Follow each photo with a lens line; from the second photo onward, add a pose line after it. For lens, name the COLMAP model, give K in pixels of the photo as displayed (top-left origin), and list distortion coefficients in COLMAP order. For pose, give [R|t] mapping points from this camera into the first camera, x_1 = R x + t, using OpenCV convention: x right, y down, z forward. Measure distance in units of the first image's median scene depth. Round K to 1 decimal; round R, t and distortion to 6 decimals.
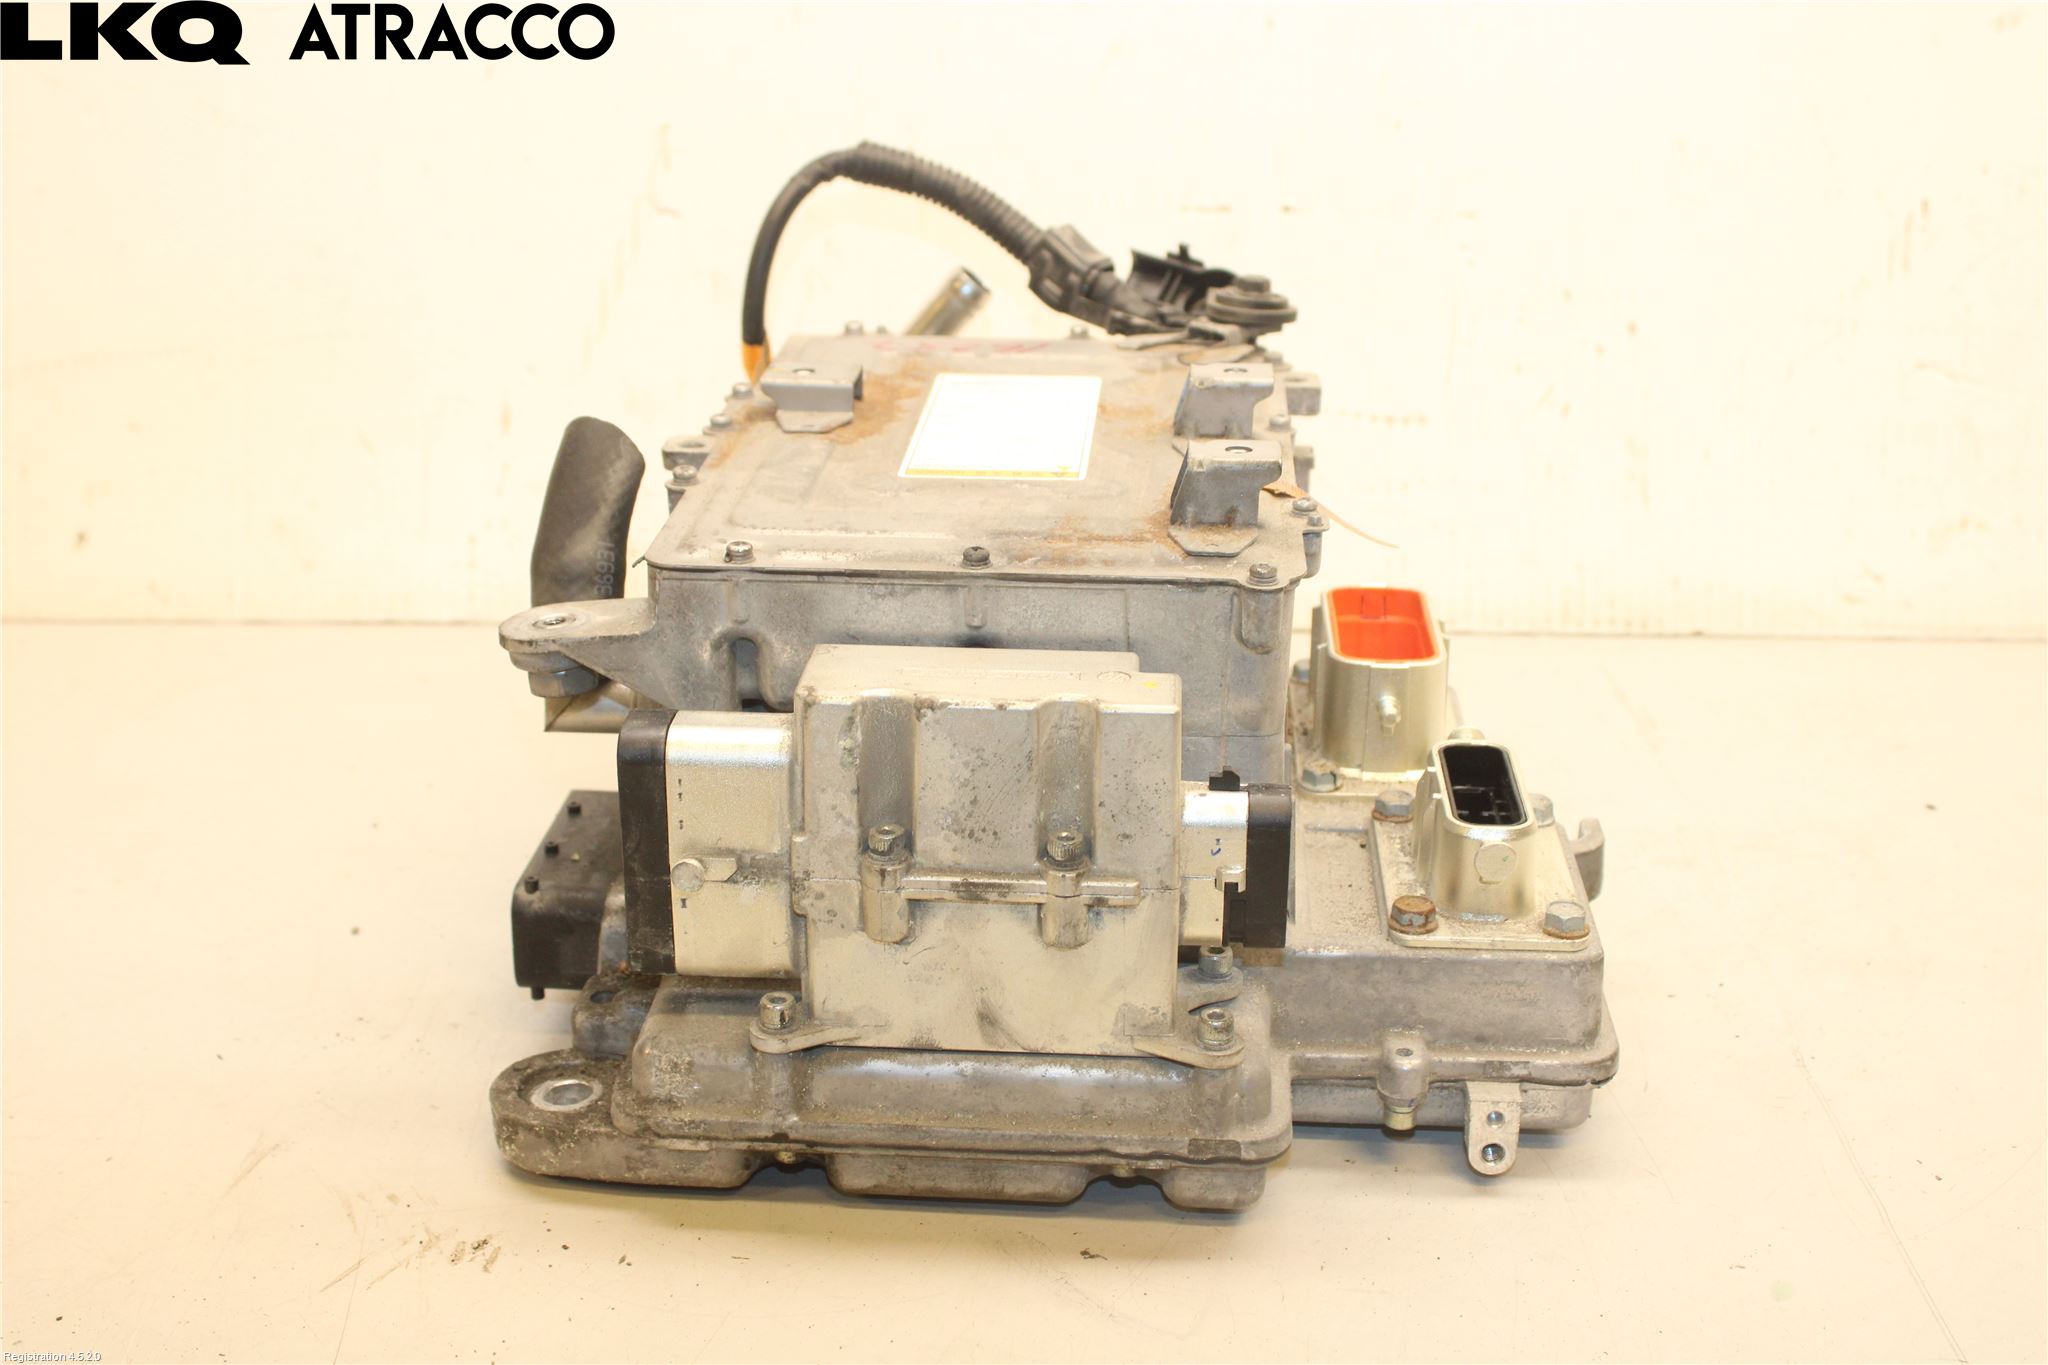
lens RADIAL K [[2756.1, 0, 1023.6], [0, 2756.1, 683.2], [0, 0, 1]] dist [-0.029285, 0.000000]
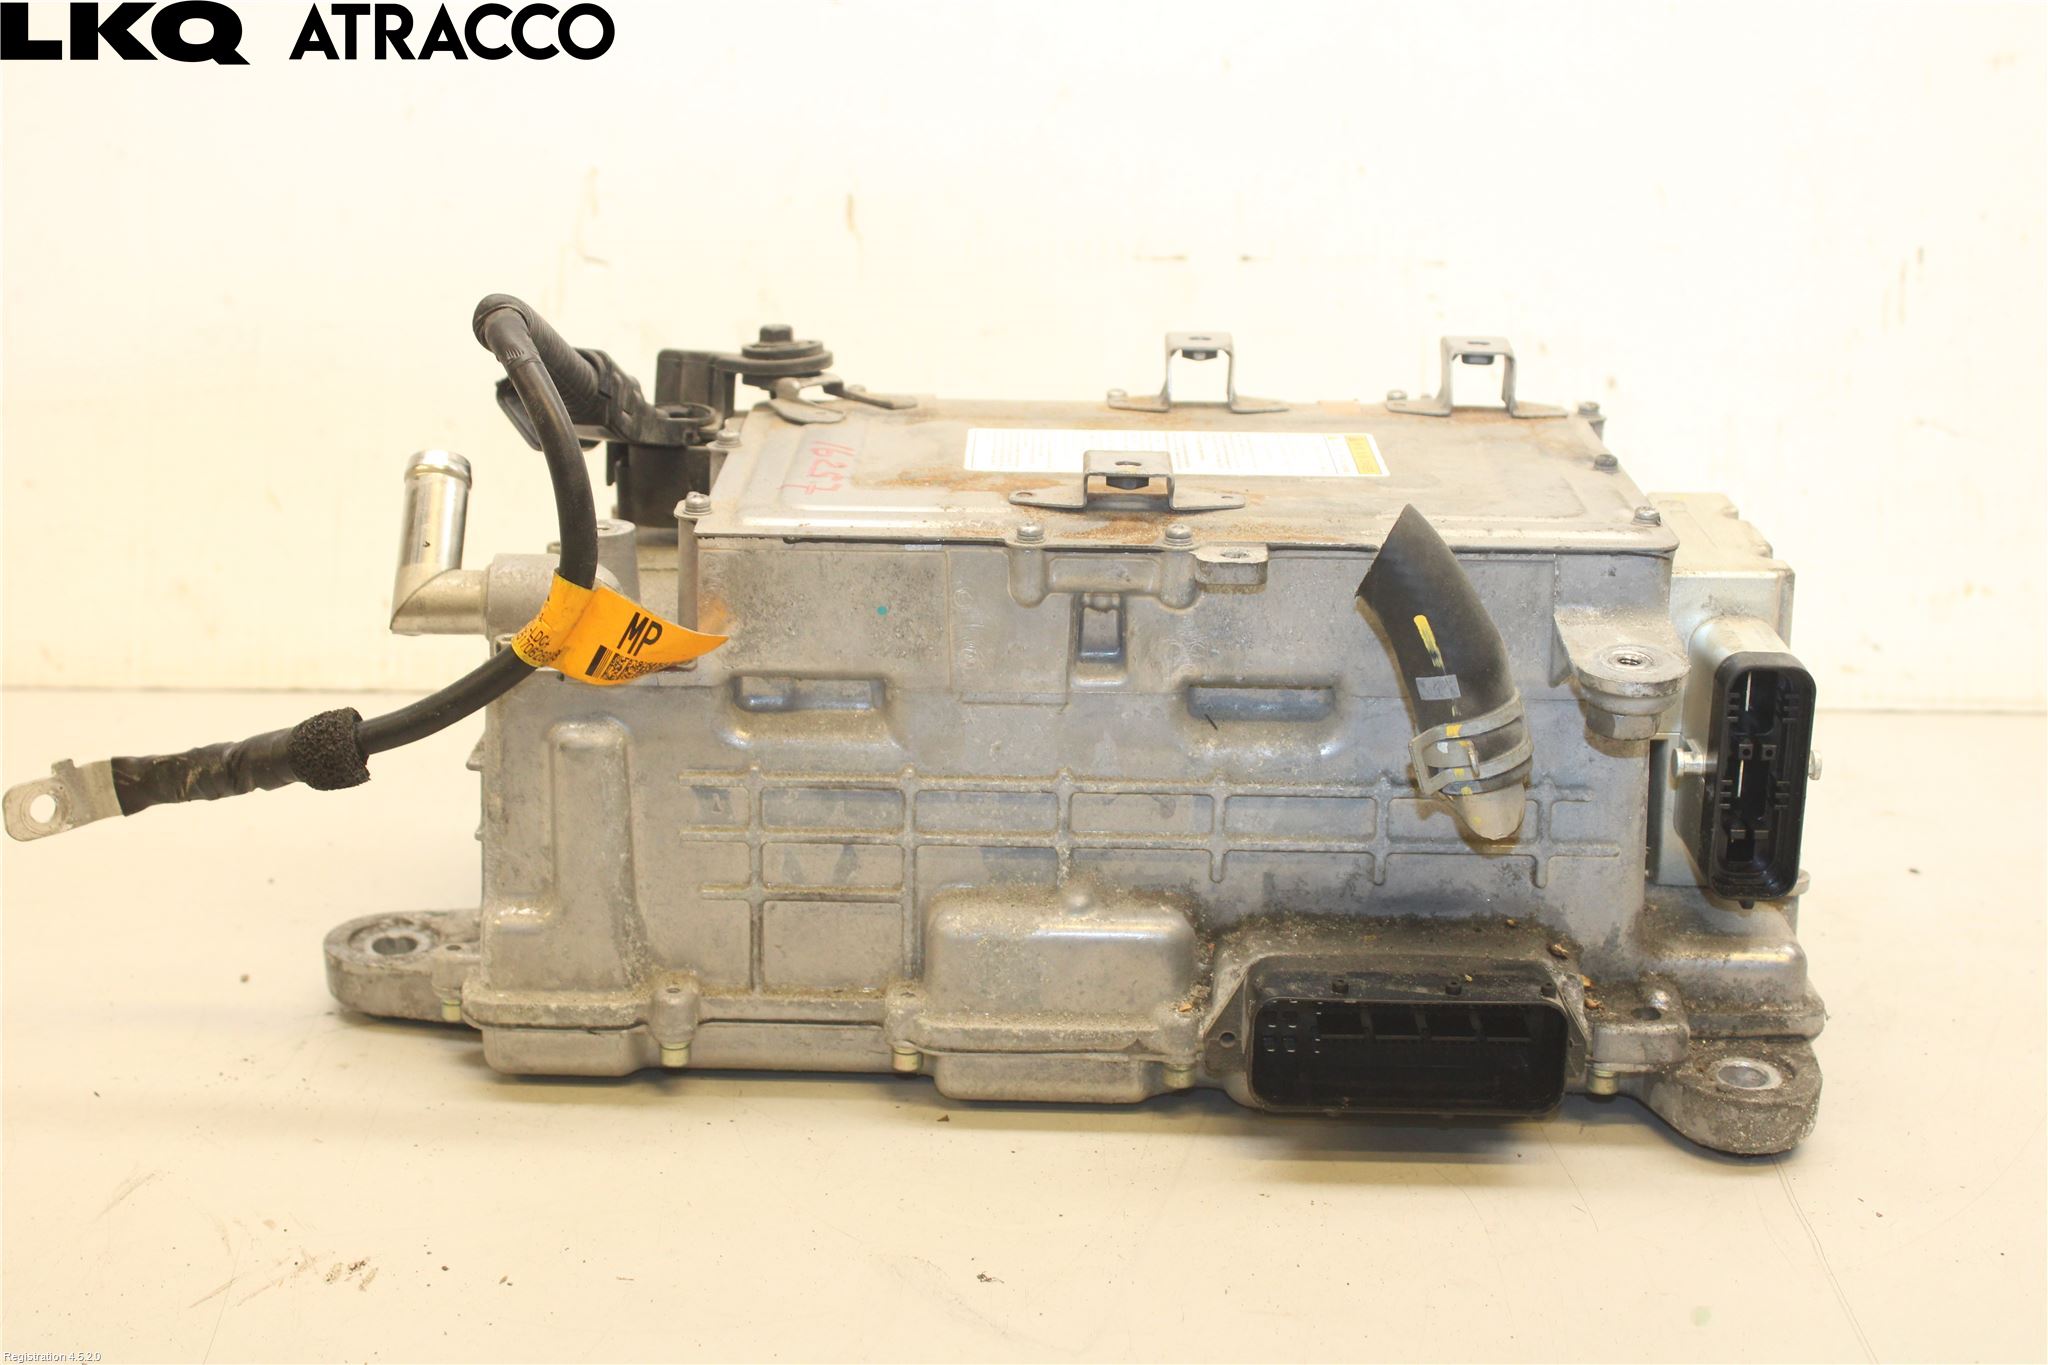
lens RADIAL K [[3120.3, 0, 1023.8], [0, 3120.3, 673.8], [0, 0, 1]] dist [-0.004368, 0.000000]
pose [[0.999957, 0.001901, -0.009045, 0.029225], [-0.002494, 0.997818, -0.065975, 0.042648], [0.008900, 0.065994, 0.997780, -0.067551]]
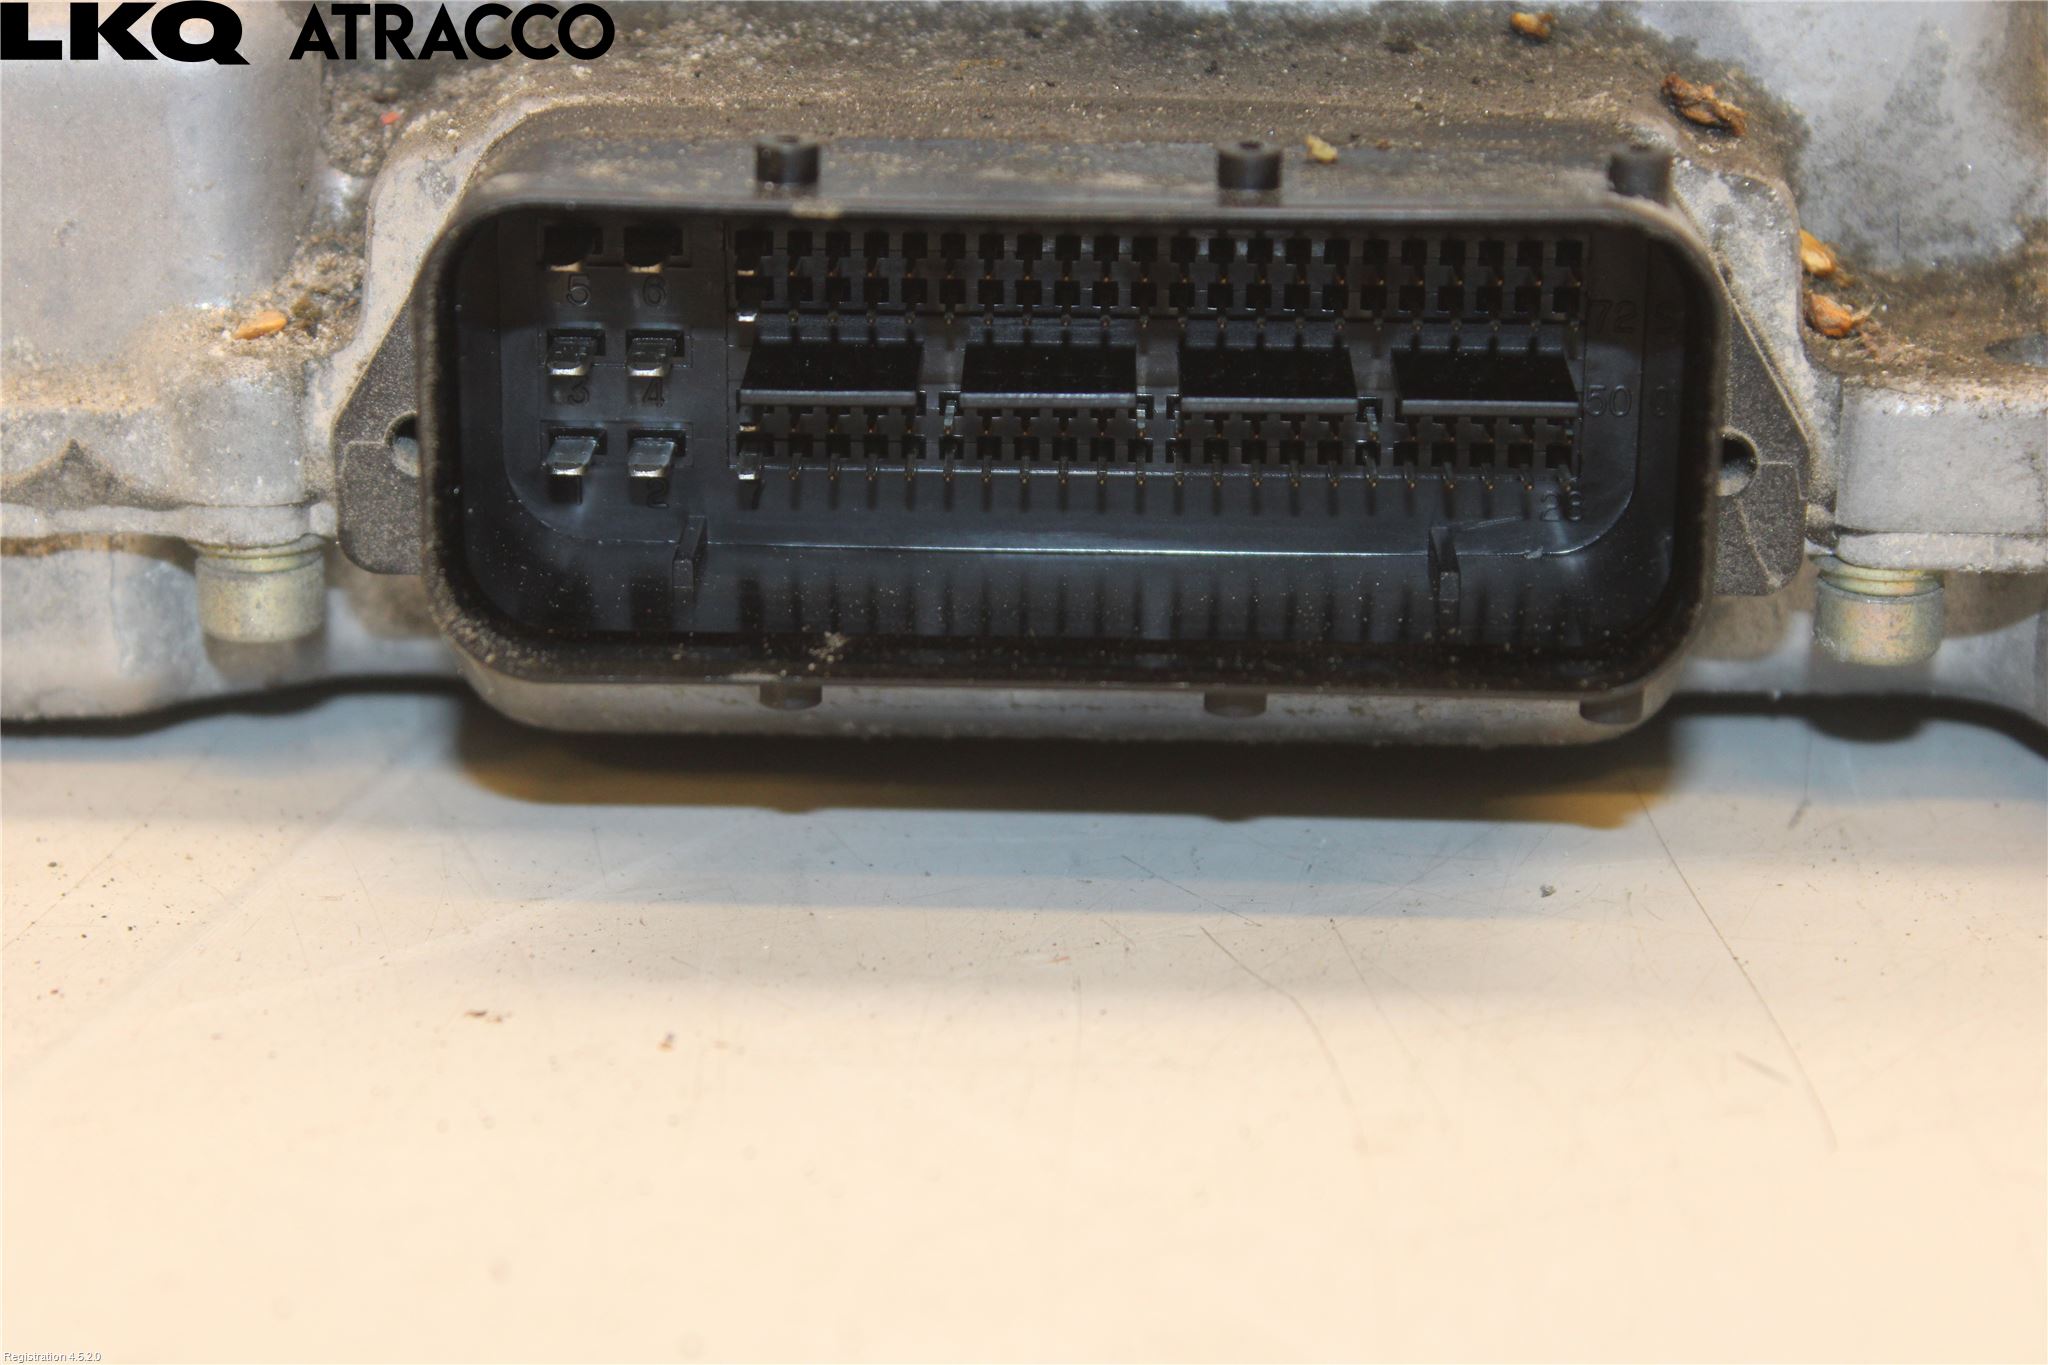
lens RADIAL K [[4959.9, 0, 1021.6], [0, 4959.9, 680.6], [0, 0, 1]] dist [0.002464, 0.000000]
pose [[0.999712, 0.003296, -0.023752, 0.111811], [-0.004519, 0.998656, -0.051622, 0.107486], [0.023550, 0.051715, 0.998384, 0.357389]]
